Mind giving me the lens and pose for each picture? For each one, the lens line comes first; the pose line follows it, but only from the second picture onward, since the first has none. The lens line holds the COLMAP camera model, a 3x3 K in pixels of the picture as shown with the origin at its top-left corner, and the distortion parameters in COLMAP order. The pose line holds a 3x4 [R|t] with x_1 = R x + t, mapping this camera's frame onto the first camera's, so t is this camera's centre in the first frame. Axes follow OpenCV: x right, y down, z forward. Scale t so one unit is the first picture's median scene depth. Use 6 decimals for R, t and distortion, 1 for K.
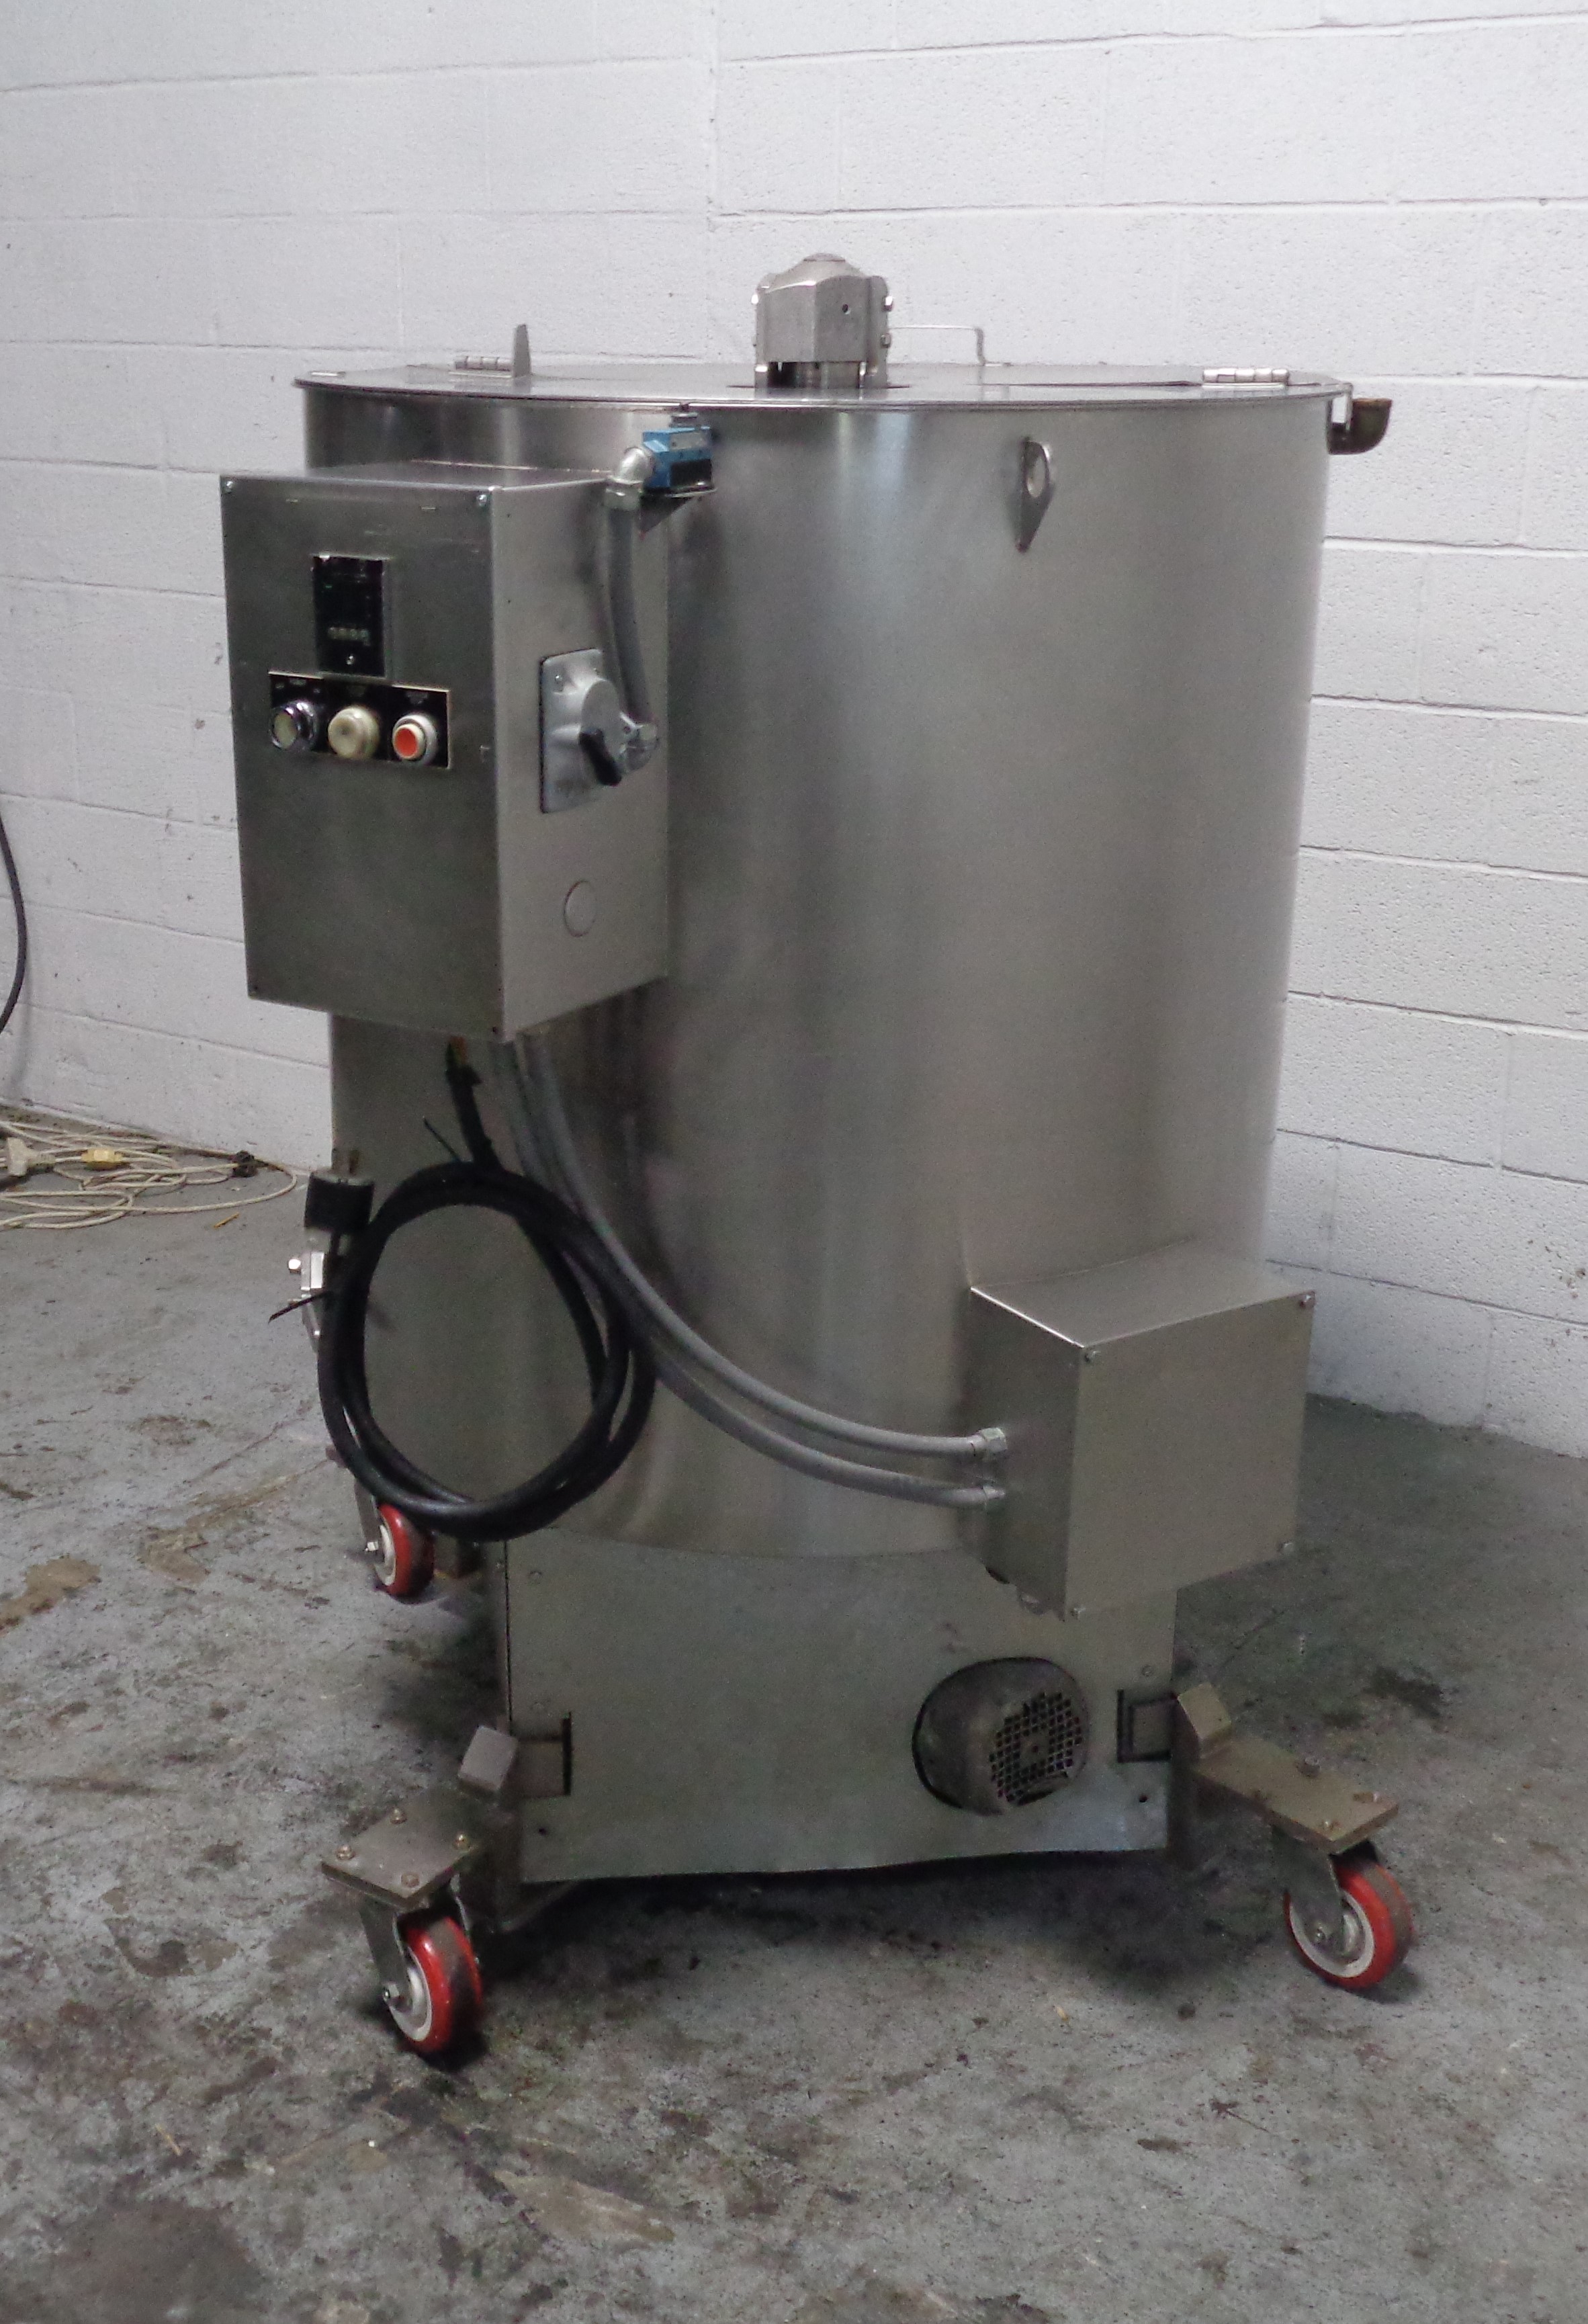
lens RADIAL K [[2496.7, 0, 783.3], [0, 2496.7, 1172.8], [0, 0, 1]] dist [0.005702, 0.000000]
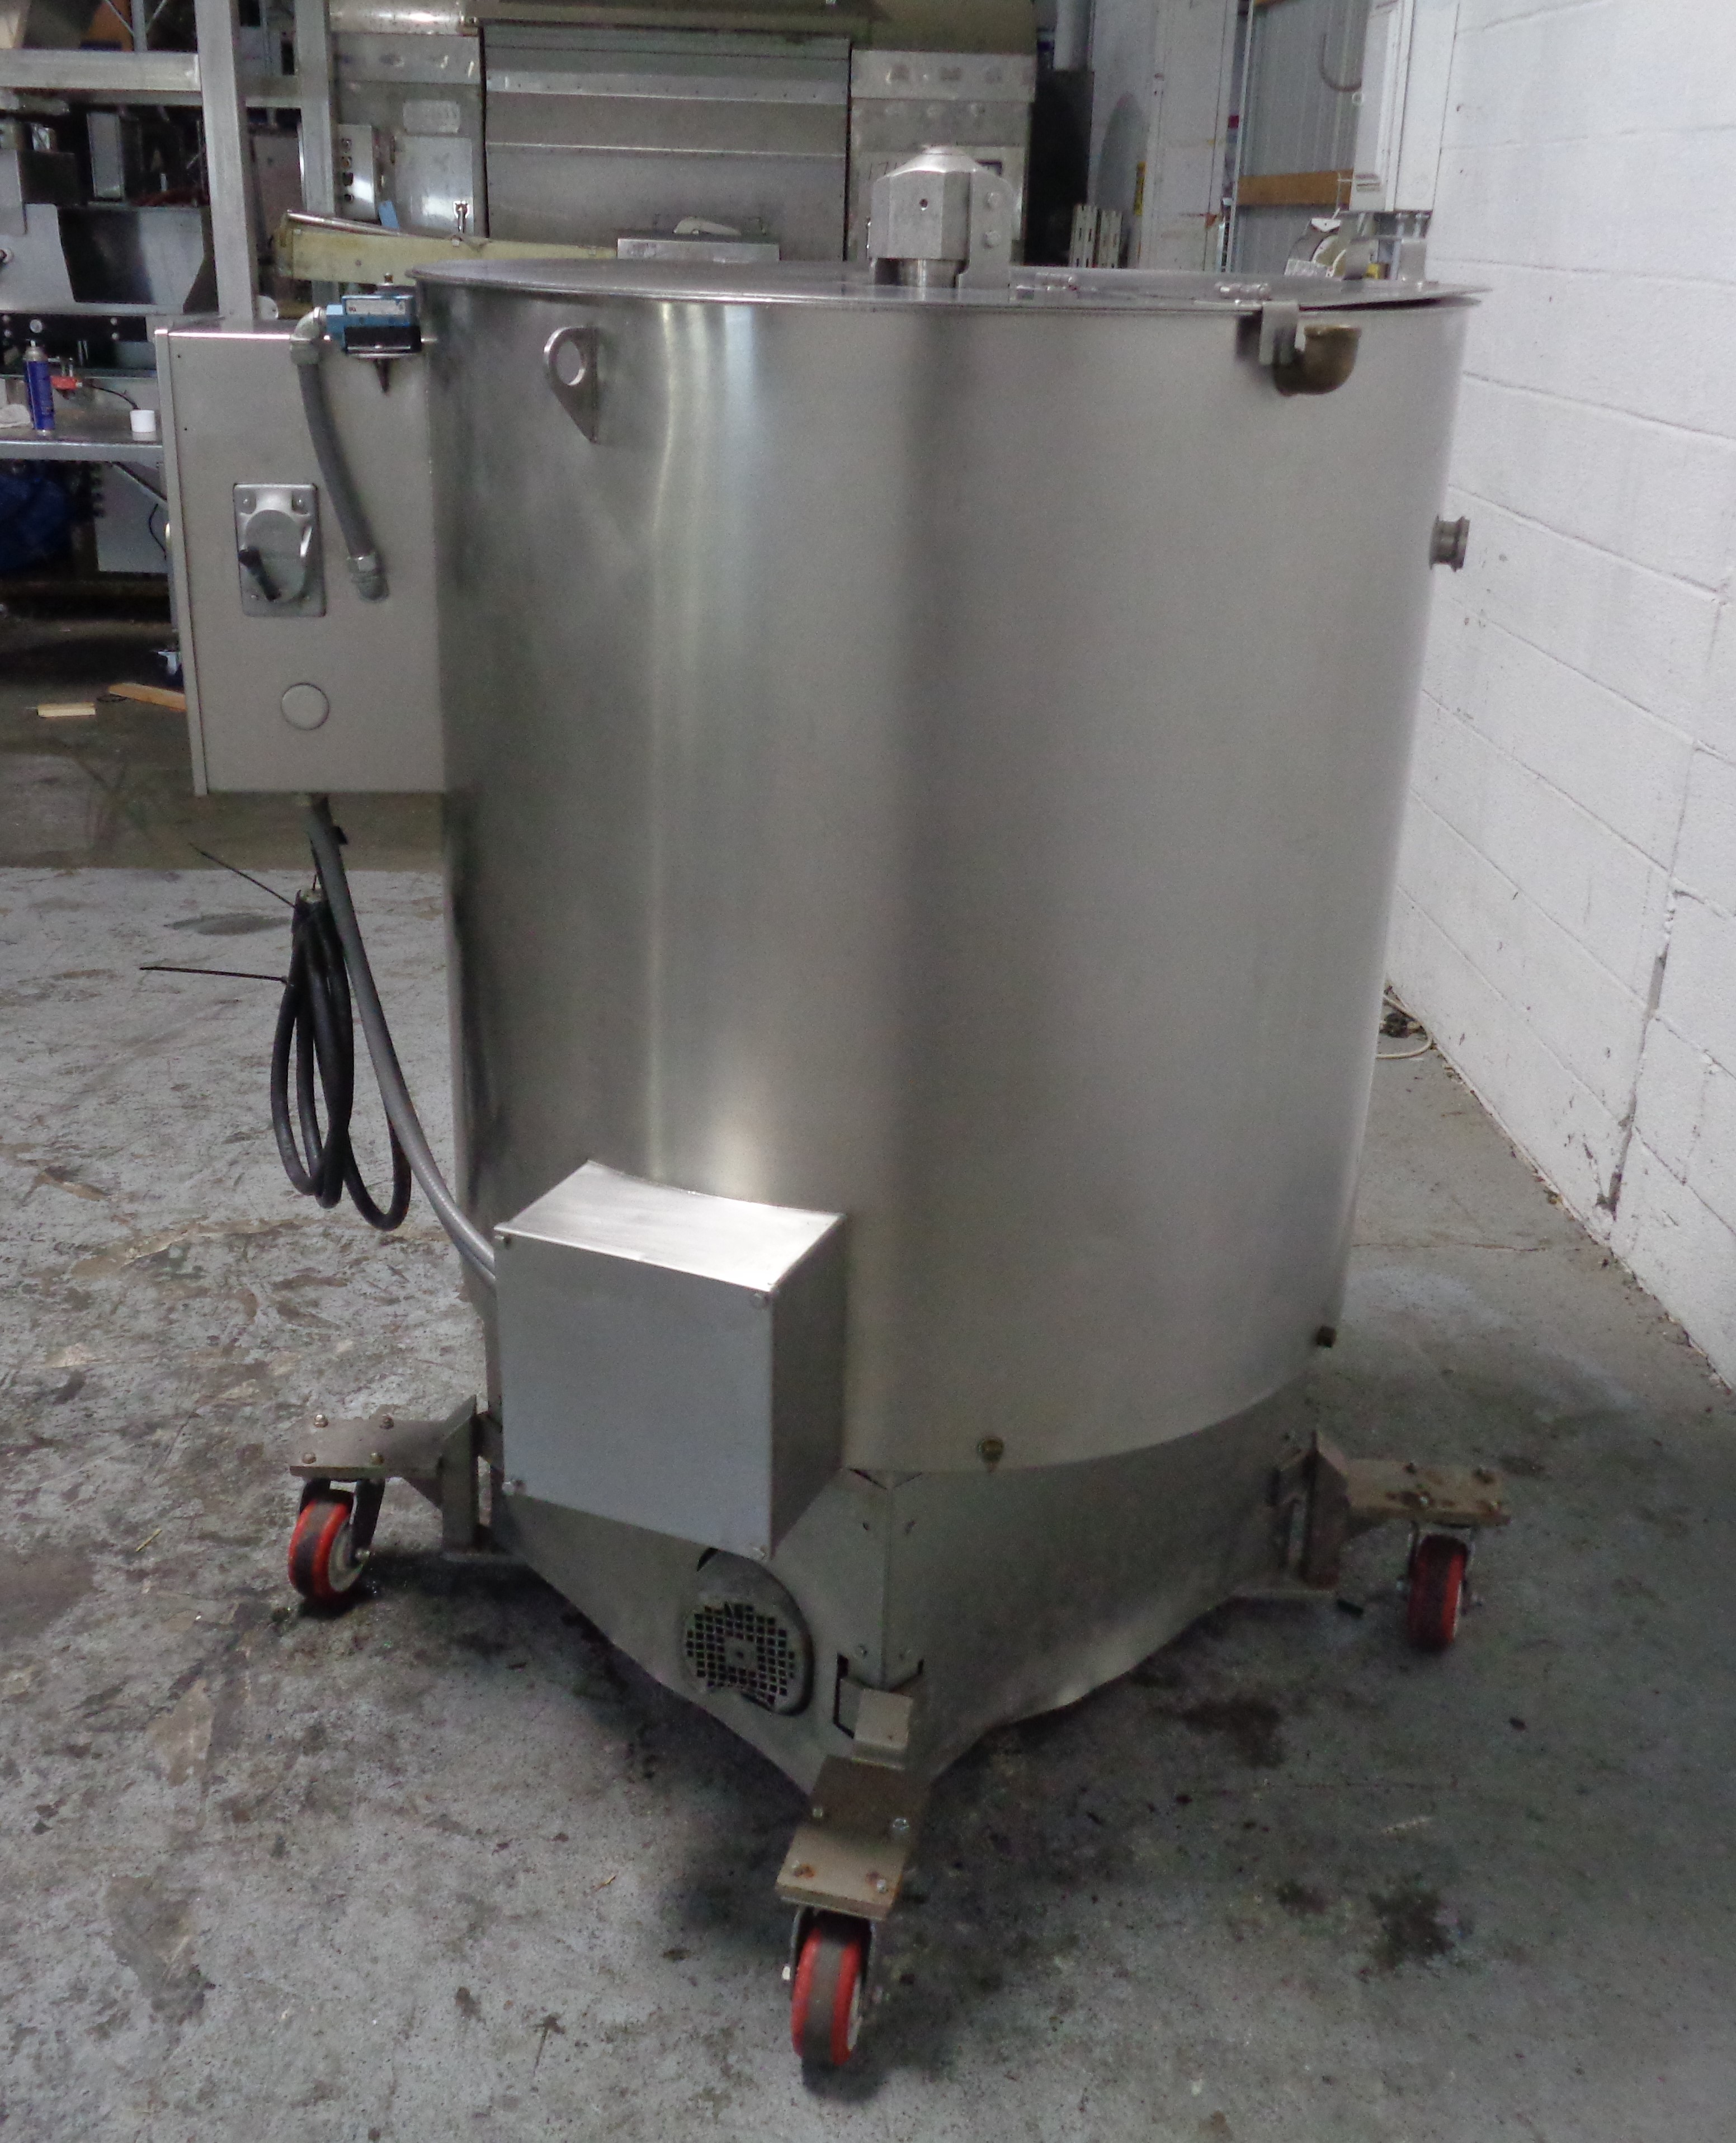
lens RADIAL K [[2154.9, 0, 908.6], [0, 2154.9, 1065.0], [0, 0, 1]] dist [0.005064, 0.000000]
pose [[0.586035, 0.307350, -0.749733, 0.776750], [-0.285992, 0.944178, 0.163513, -0.167068], [0.758137, 0.118593, 0.641221, 0.503828]]
